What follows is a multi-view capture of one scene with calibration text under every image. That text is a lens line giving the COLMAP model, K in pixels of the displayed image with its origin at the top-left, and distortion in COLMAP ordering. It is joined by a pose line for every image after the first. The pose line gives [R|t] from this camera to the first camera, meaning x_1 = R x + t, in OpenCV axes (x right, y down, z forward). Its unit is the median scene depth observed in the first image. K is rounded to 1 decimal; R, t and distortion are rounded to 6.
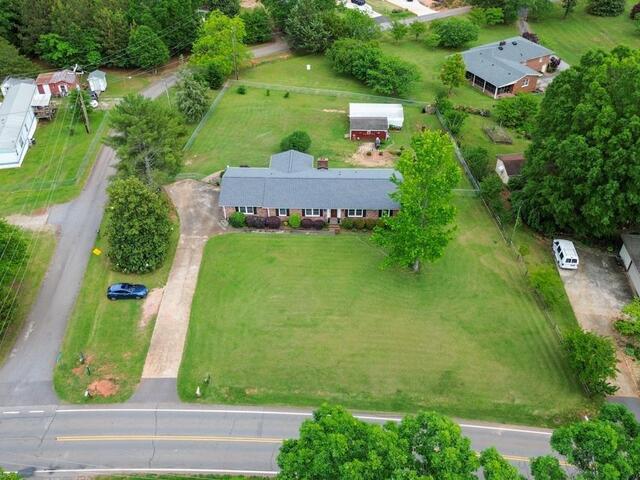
lens RADIAL K [[723.6, 0, 320.0], [0, 723.6, 240.0], [0, 0, 1]] dist [0.093118, -0.048926]
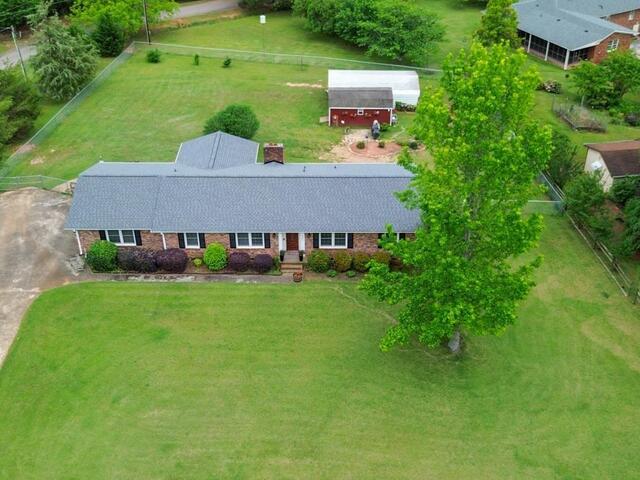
lens RADIAL K [[723.6, 0, 320.0], [0, 723.6, 240.0], [0, 0, 1]] dist [0.093118, -0.048926]
pose [[0.999819, -0.012649, -0.014185, 0.043356], [0.011135, 0.994705, -0.102169, 0.013954], [0.015402, 0.101993, 0.994666, 0.446644]]
